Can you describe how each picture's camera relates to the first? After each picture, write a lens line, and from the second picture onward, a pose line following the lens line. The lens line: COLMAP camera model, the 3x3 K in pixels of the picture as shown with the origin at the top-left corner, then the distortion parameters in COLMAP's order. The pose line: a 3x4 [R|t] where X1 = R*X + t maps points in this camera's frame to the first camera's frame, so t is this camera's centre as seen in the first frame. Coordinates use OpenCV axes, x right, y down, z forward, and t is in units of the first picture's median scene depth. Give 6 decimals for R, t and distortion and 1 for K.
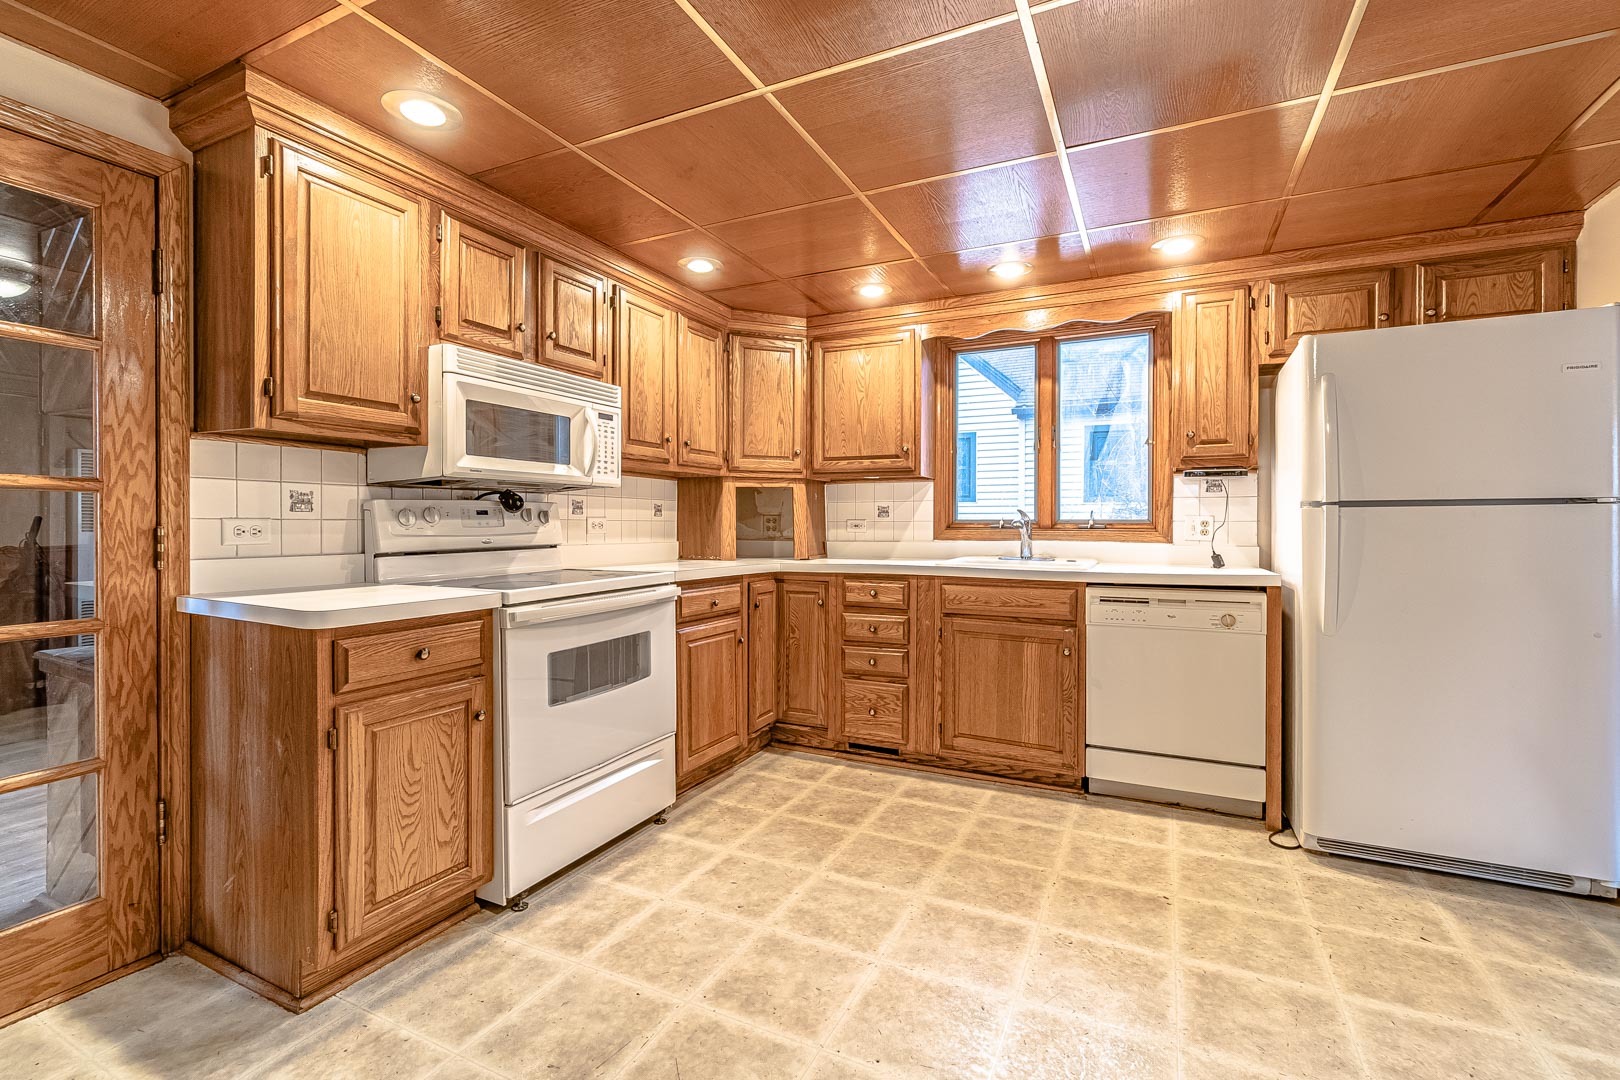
lens RADIAL K [[717.2, 0, 824.1], [0, 717.2, 528.1], [0, 0, 1]] dist [-0.001728, 0.001056]
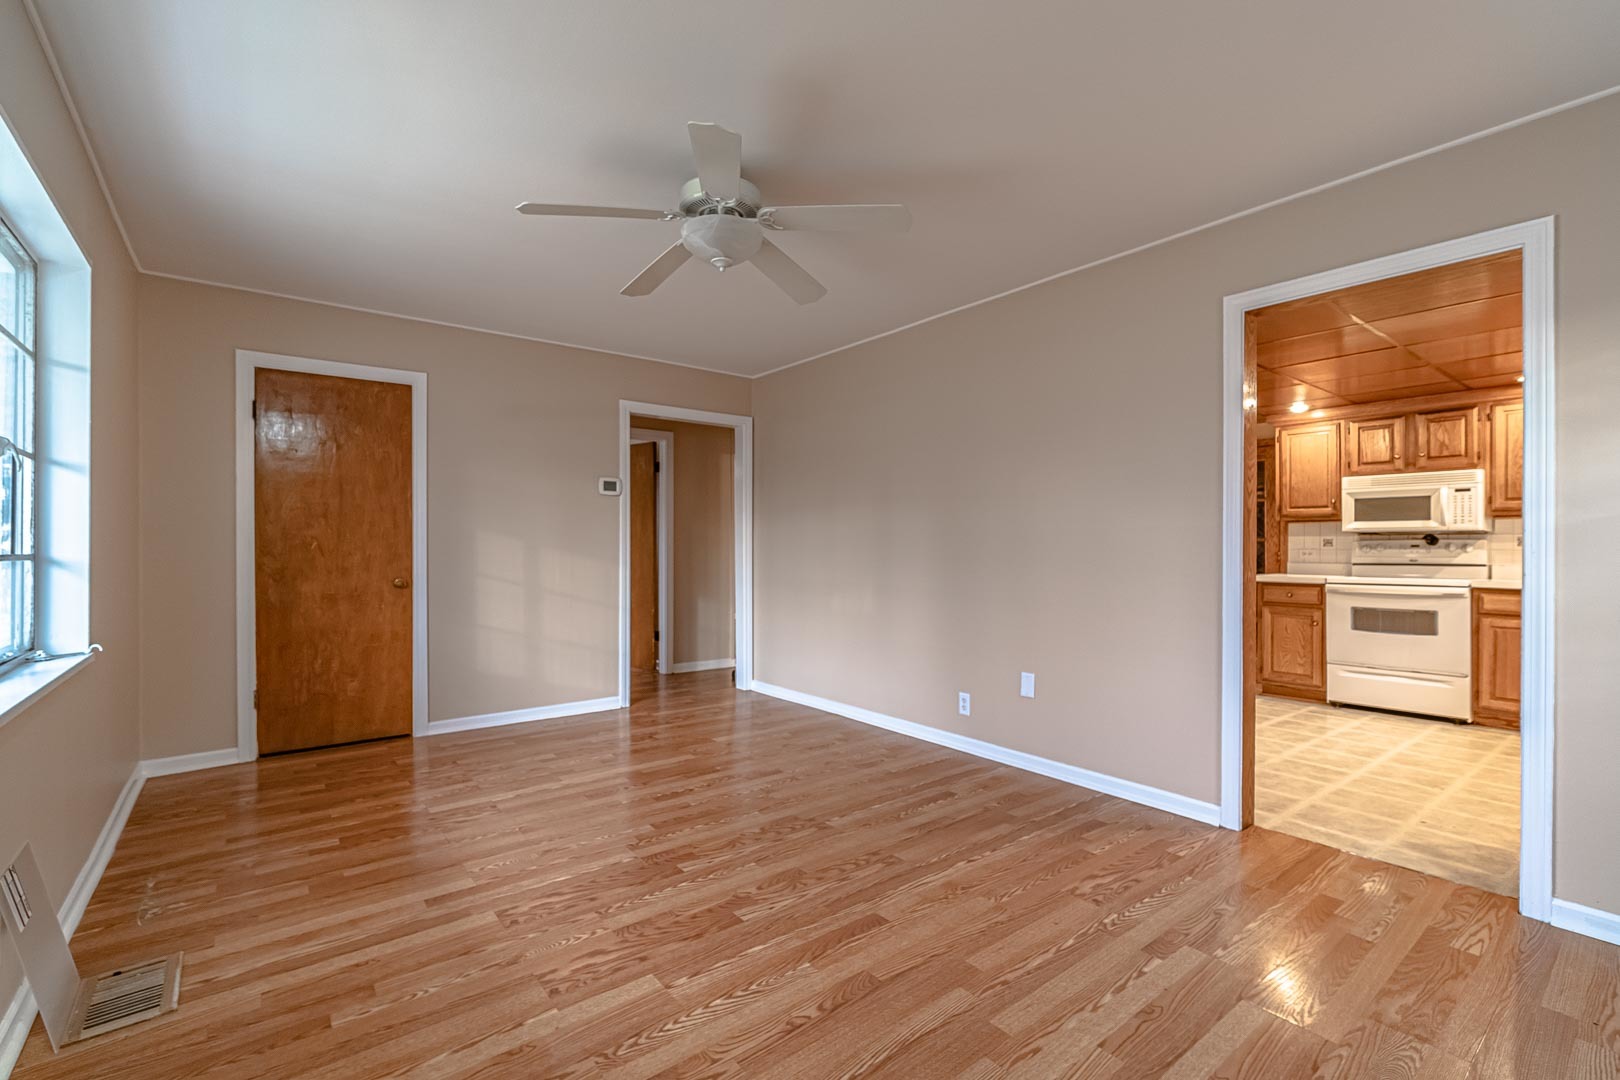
lens RADIAL K [[656.1, 0, 858.9], [0, 656.1, 545.8], [0, 0, 1]] dist [-0.001697, 0.000106]
pose [[-0.393673, -0.004290, -0.919241, 1.862892], [-0.011657, 0.999932, 0.000326, -0.004950], [0.919177, 0.010844, -0.393696, 0.307637]]
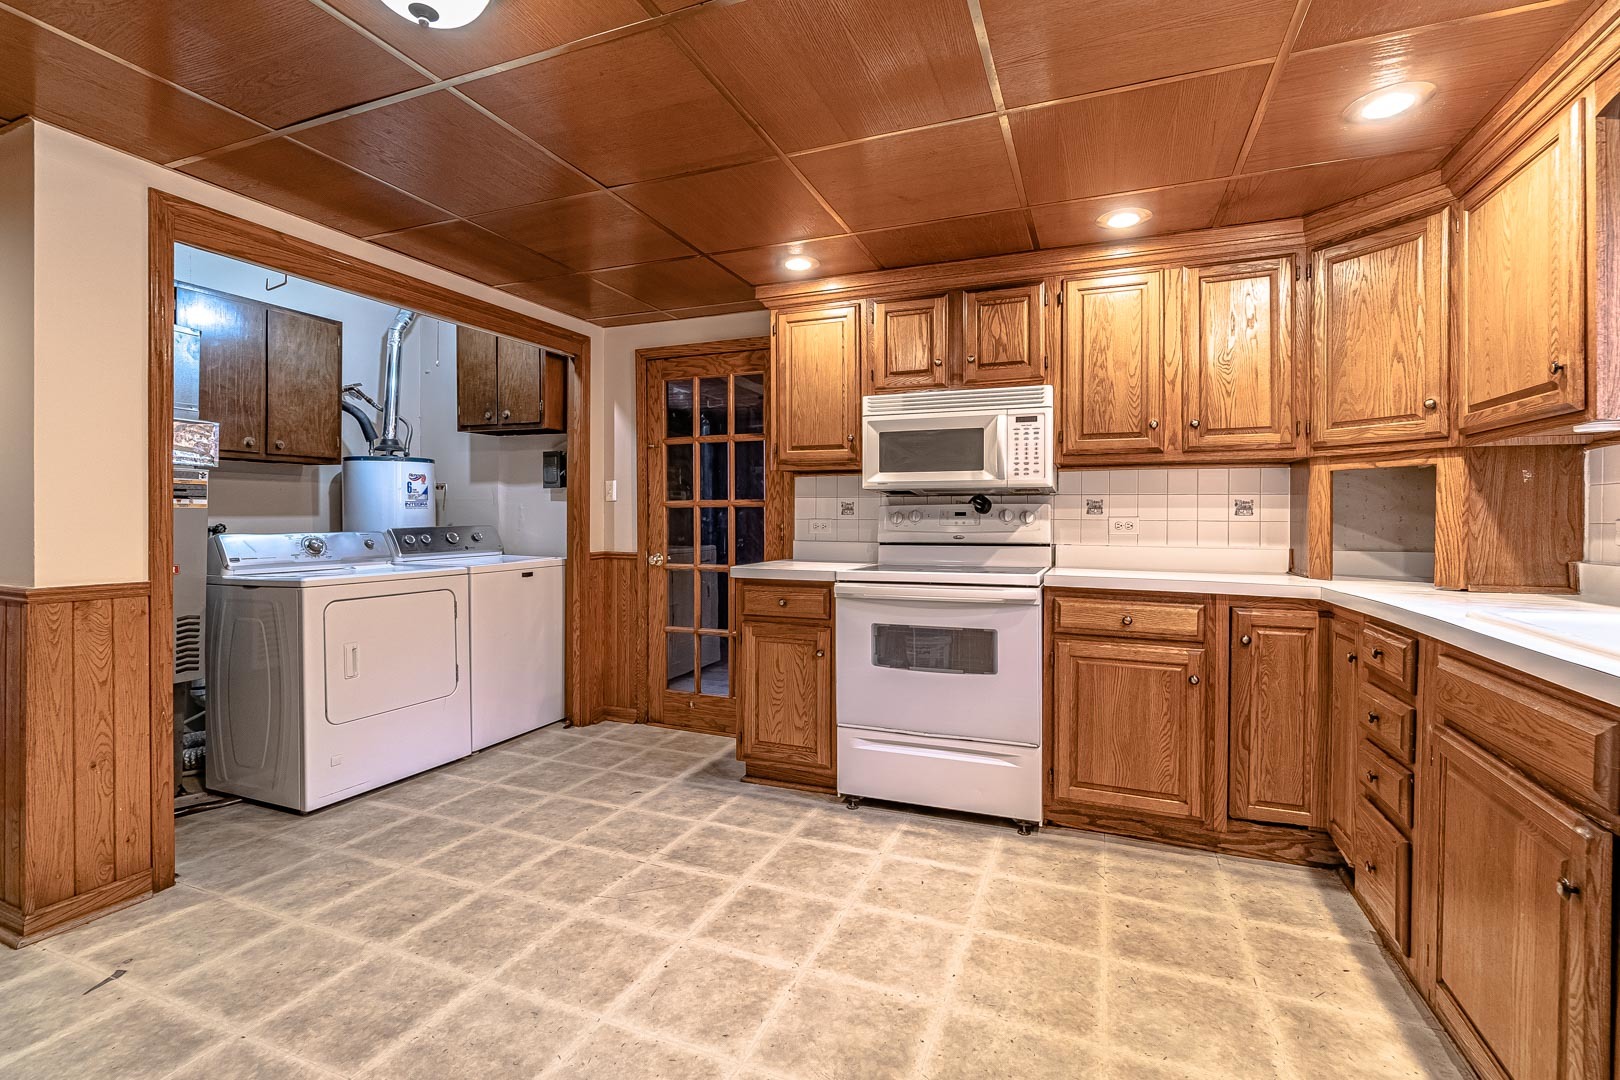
lens RADIAL K [[697.7, 0, 771.1], [0, 697.7, 517.0], [0, 0, 1]] dist [0.002791, 0.000409]
pose [[0.059710, -0.002802, -0.998212, 0.722554], [-0.010792, 0.999936, -0.003452, -0.009035], [0.998157, 0.010979, 0.059676, 0.625481]]
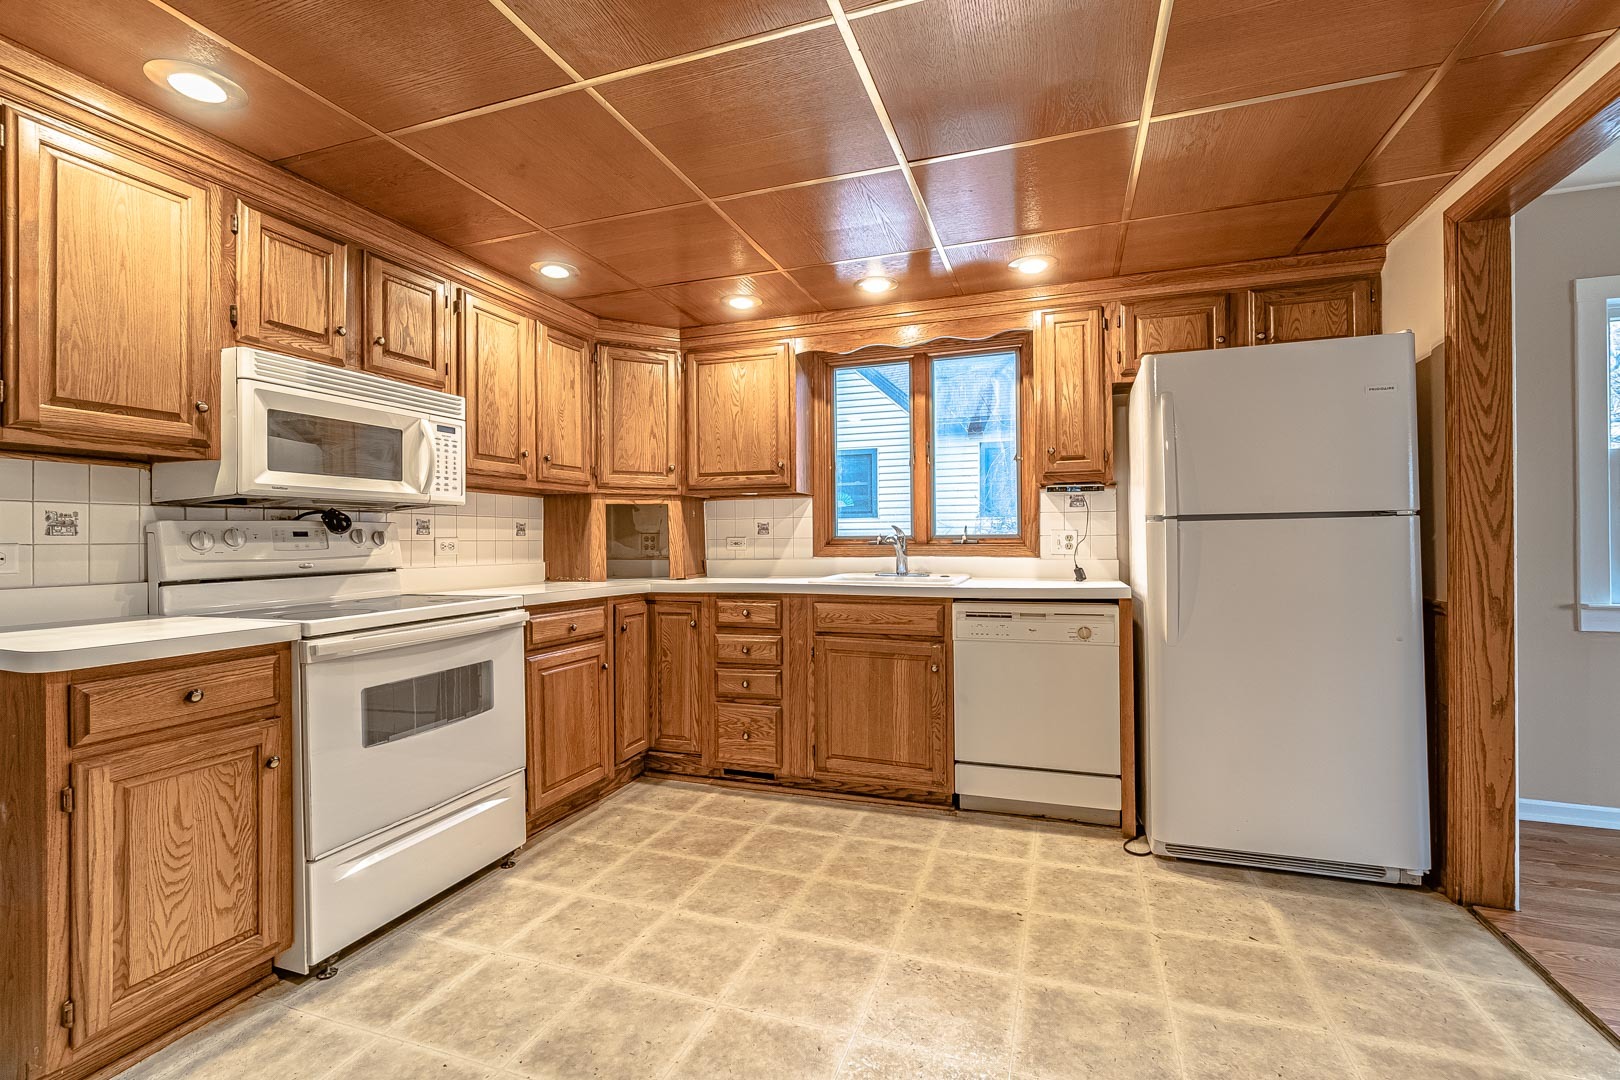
lens RADIAL K [[721.5, 0, 822.9], [0, 721.5, 534.1], [0, 0, 1]] dist [-0.004147, 0.001496]
pose [[0.993392, -0.009916, 0.114341, 0.077209], [0.011578, 0.999837, -0.013877, -0.001583], [-0.114185, 0.015109, 0.993345, 0.021942]]
